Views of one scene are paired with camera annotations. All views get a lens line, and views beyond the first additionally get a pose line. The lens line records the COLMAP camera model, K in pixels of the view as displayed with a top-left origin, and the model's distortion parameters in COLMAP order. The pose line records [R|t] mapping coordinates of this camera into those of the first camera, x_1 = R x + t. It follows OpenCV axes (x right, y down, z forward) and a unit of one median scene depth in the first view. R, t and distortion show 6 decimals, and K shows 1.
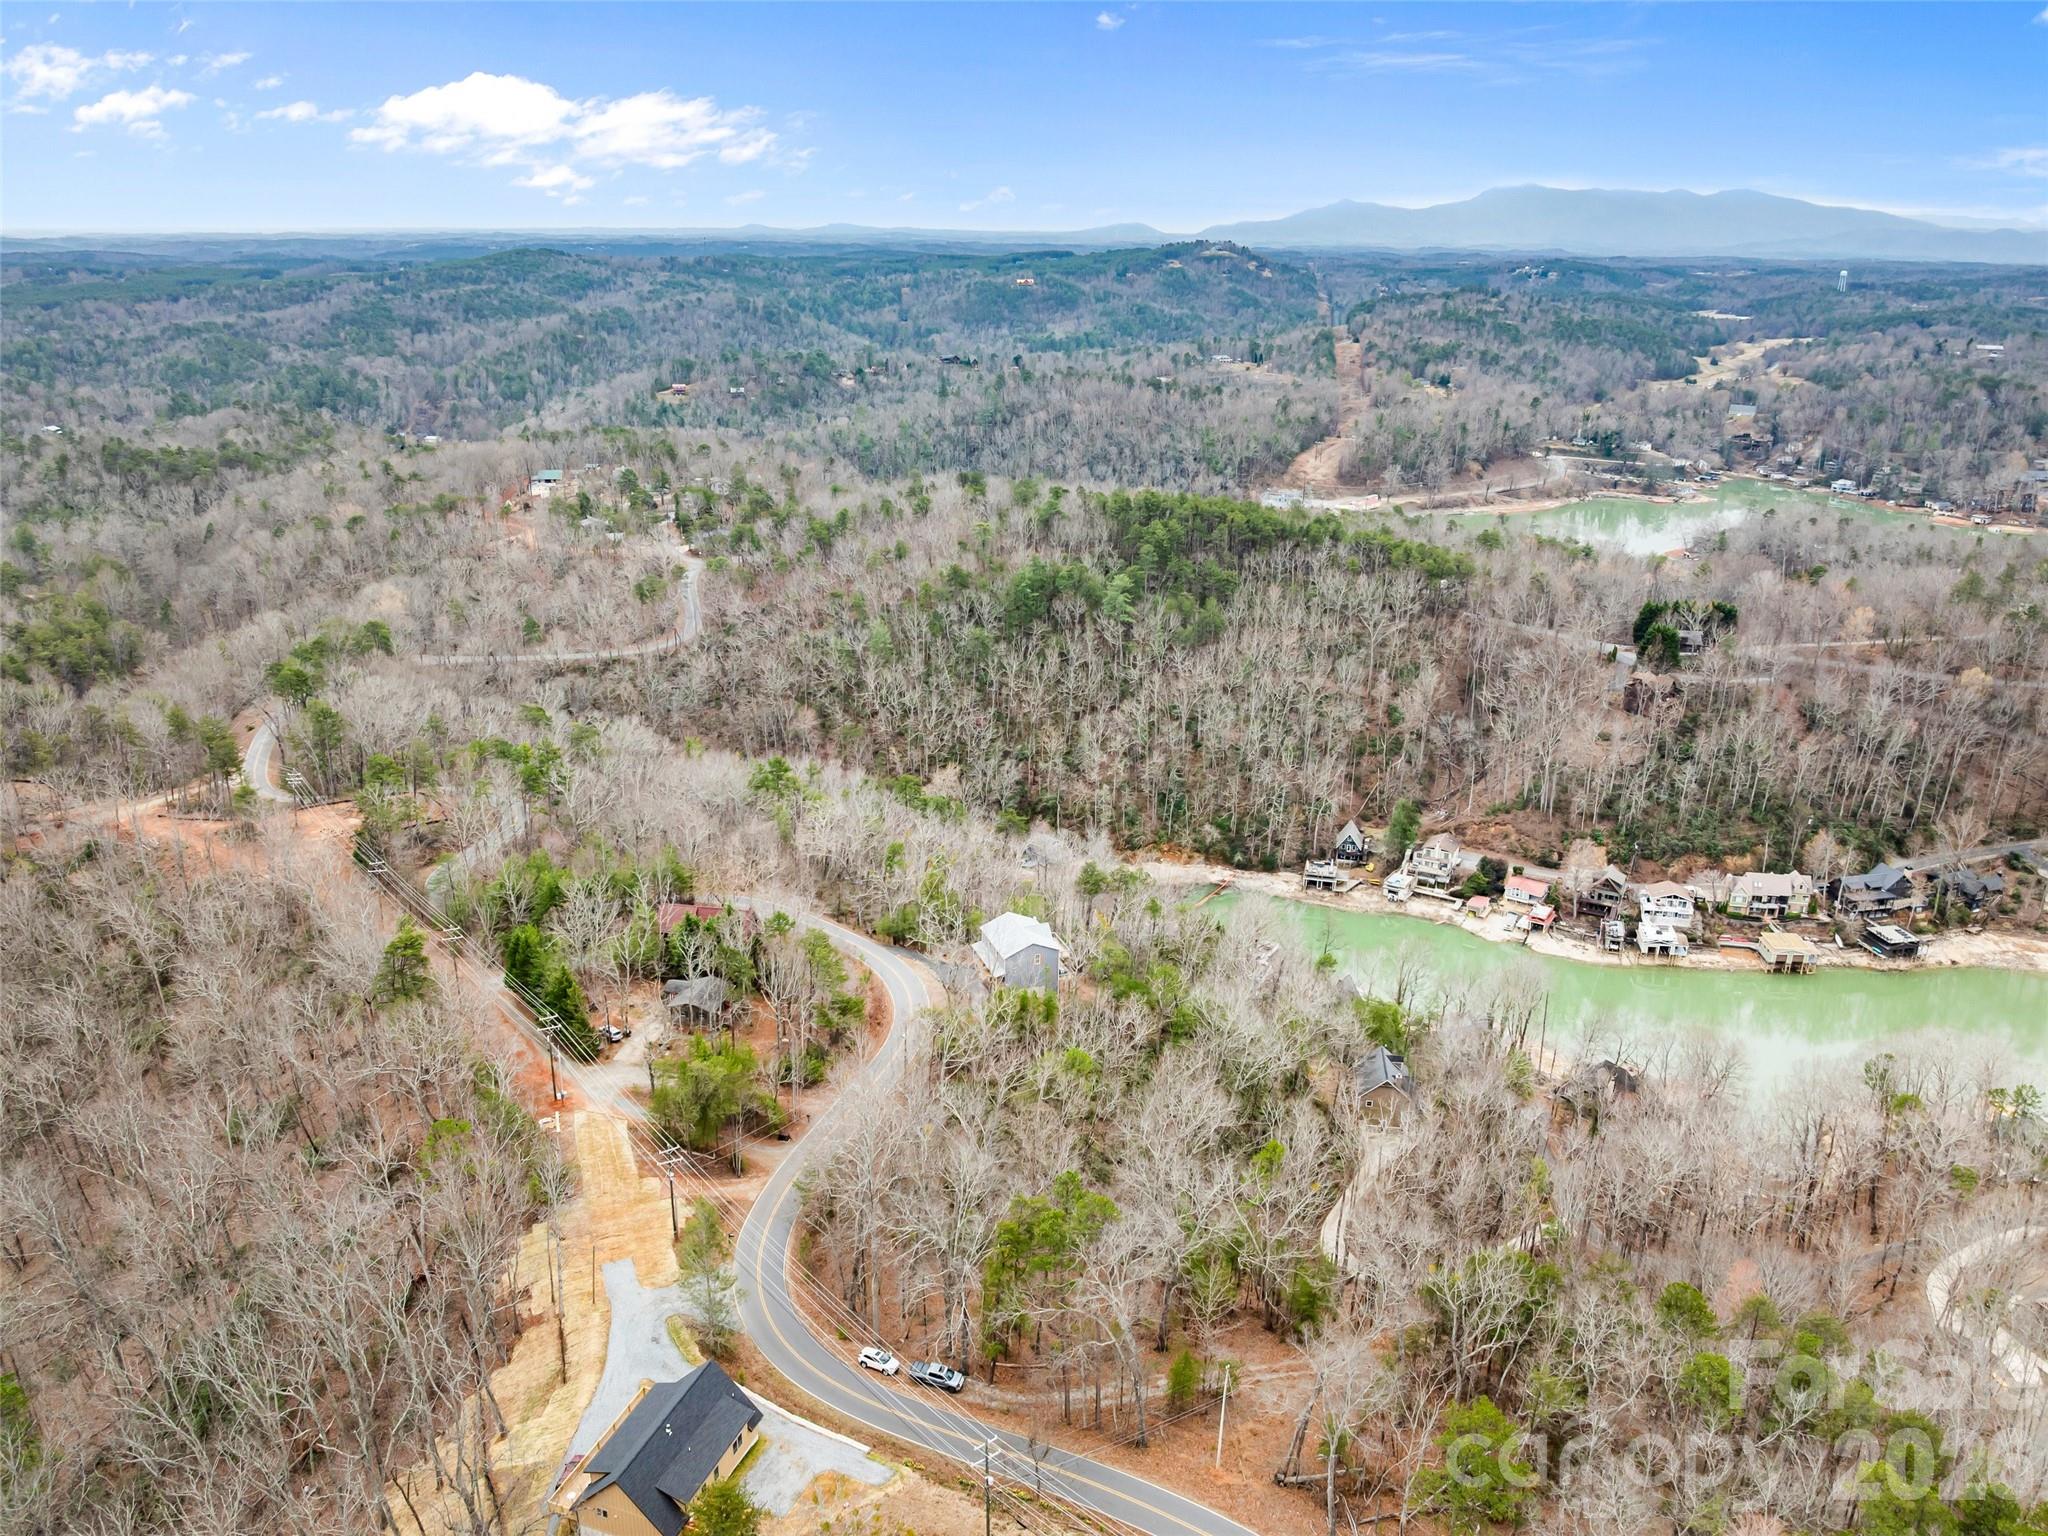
lens RADIAL K [[1530.3, 0, 1079.7], [0, 1530.3, 766.1], [0, 0, 1]] dist [-0.032561, 0.002067]
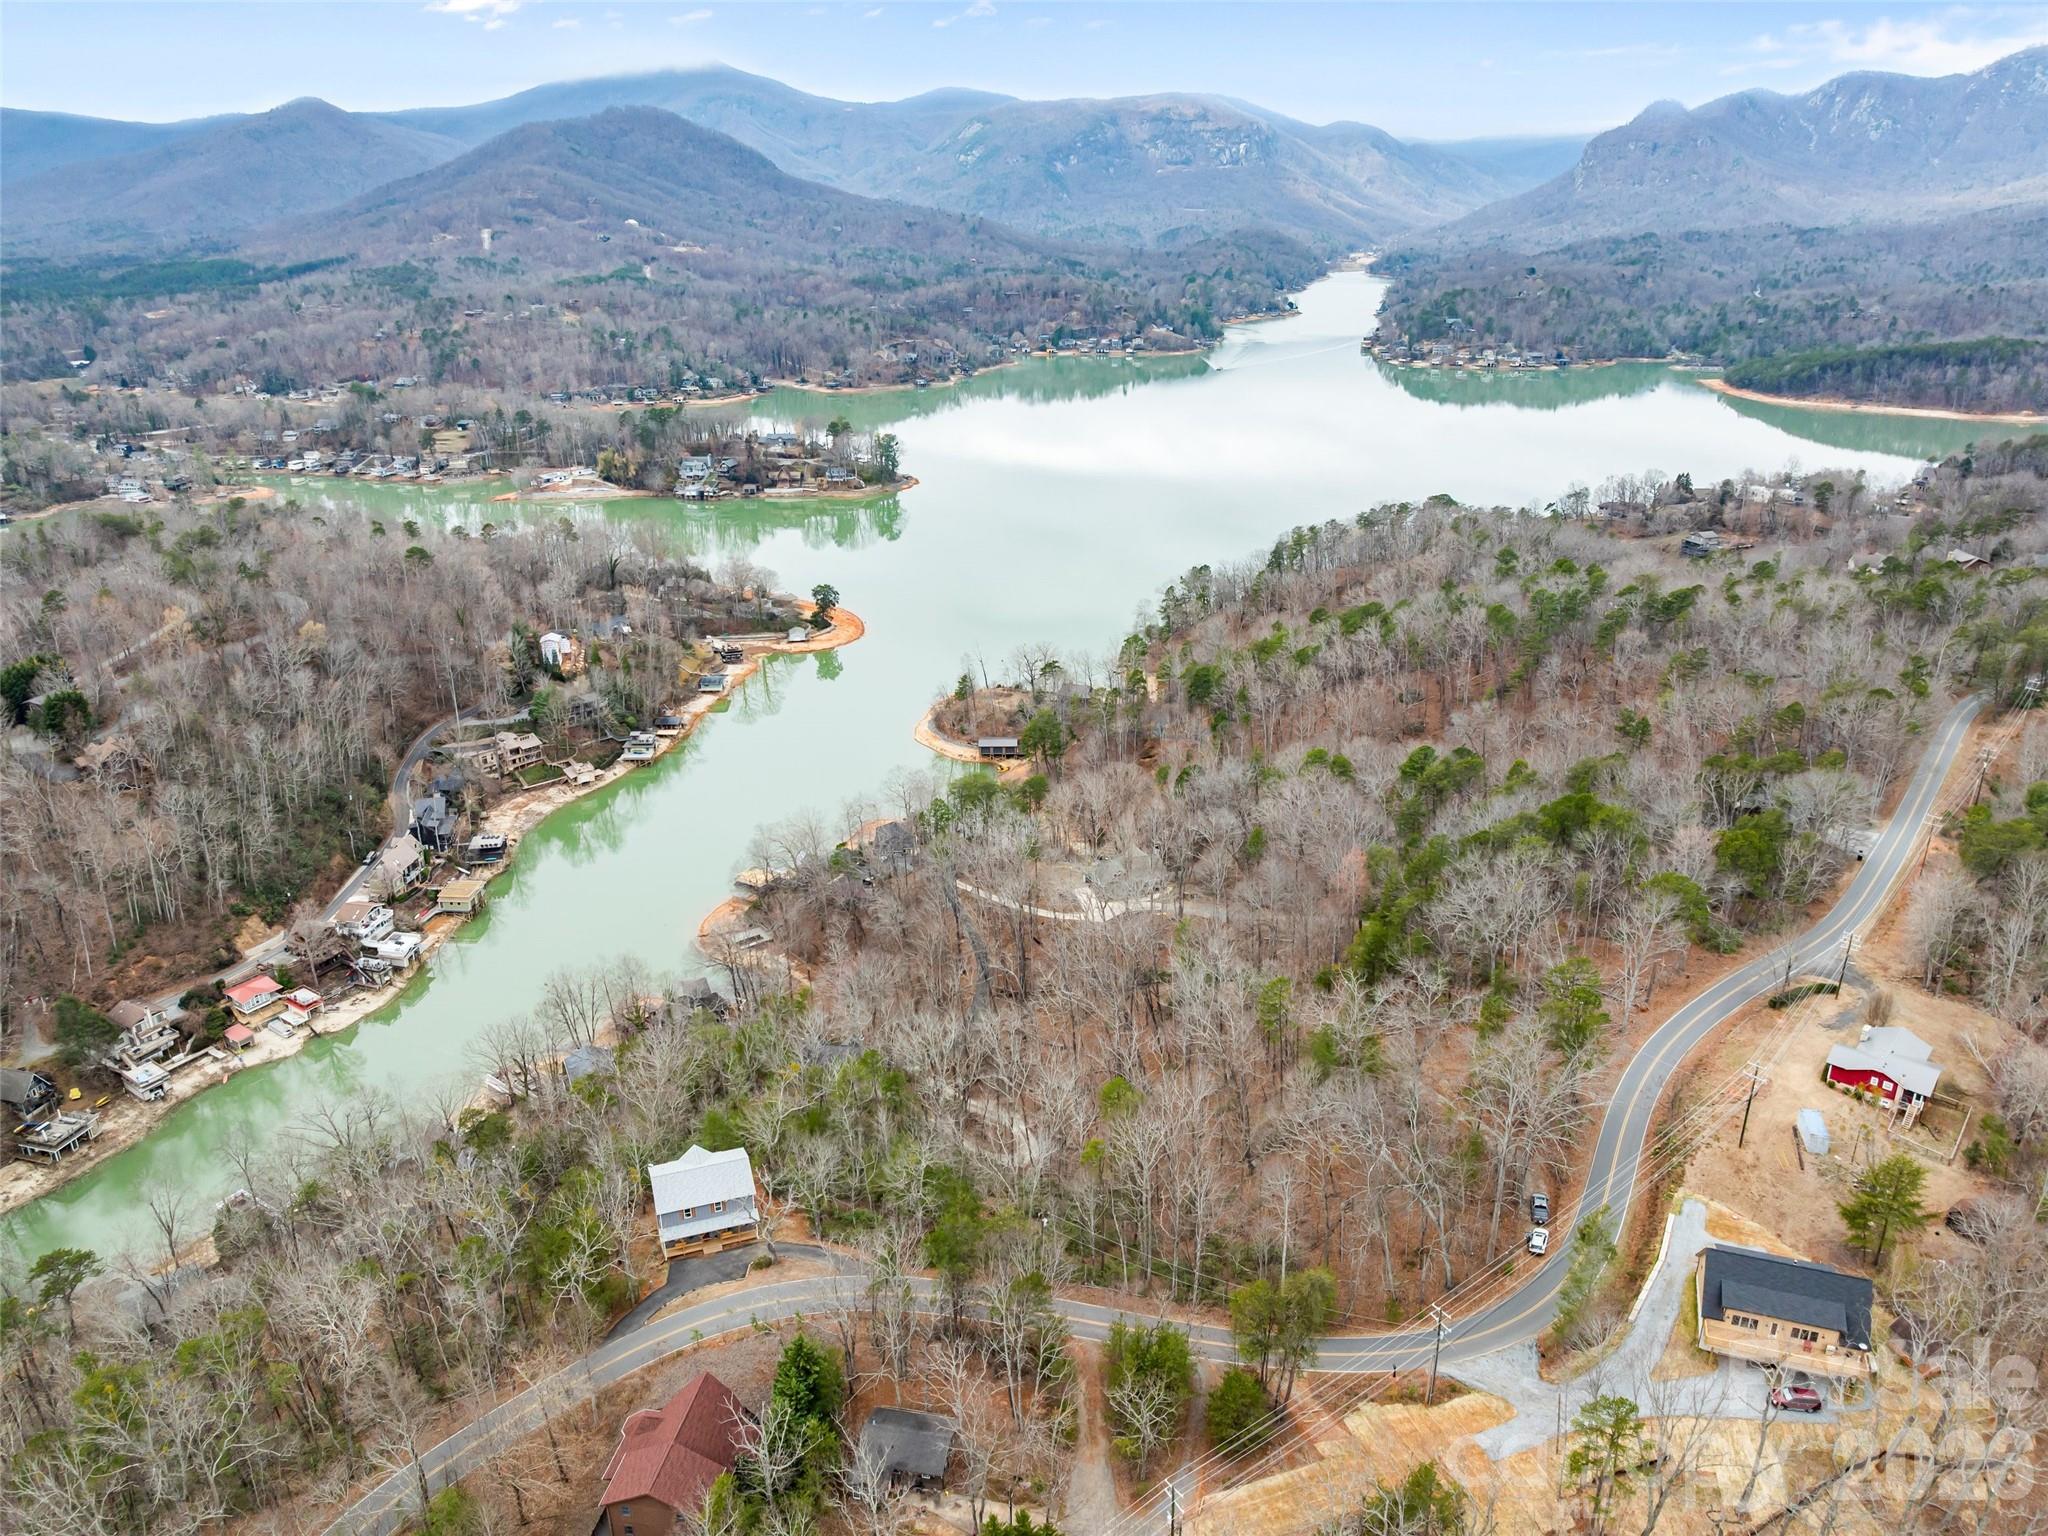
lens RADIAL K [[1413.1, 0, 1019.1], [0, 1413.1, 767.5], [0, 0, 1]] dist [-0.041108, 0.000930]
pose [[0.039884, -0.387297, 0.921092, -0.370169], [0.338486, 0.872559, 0.352233, -0.162417], [-0.940126, 0.297728, 0.165895, 0.405566]]
